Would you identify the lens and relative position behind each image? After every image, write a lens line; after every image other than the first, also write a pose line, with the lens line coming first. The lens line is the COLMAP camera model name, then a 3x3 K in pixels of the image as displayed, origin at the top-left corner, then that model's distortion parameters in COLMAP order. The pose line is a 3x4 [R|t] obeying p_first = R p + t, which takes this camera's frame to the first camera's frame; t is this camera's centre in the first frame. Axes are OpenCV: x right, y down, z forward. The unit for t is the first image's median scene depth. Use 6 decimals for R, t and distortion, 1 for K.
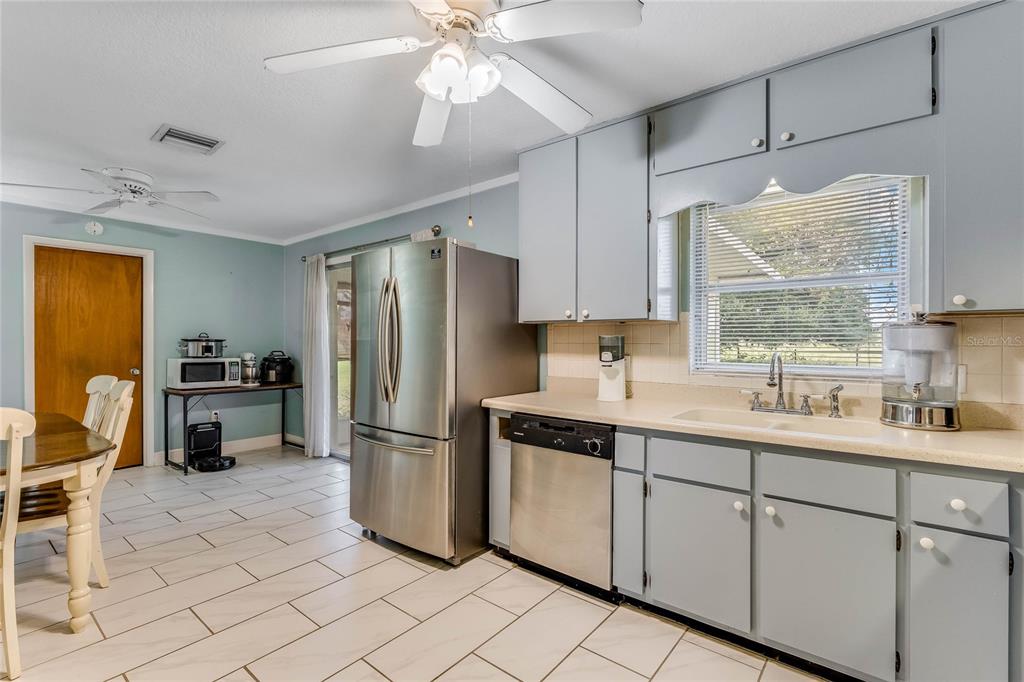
lens RADIAL K [[463.1, 0, 512.0], [0, 463.1, 341.0], [0, 0, 1]] dist [0.001324, -0.000019]
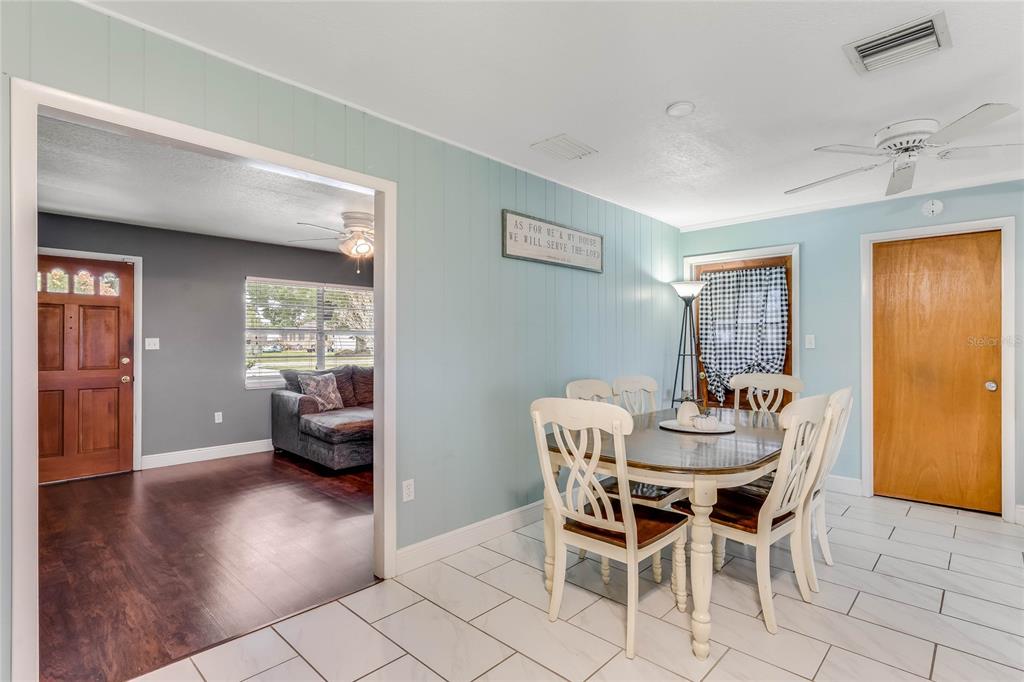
lens RADIAL K [[497.5, 0, 512.0], [0, 497.5, 341.0], [0, 0, 1]] dist [-0.003025, -0.000324]
pose [[-0.072593, -0.002427, -0.997359, 0.057745], [-0.003344, 0.999992, -0.002190, -0.002033], [0.997356, 0.003176, -0.072601, 0.502705]]
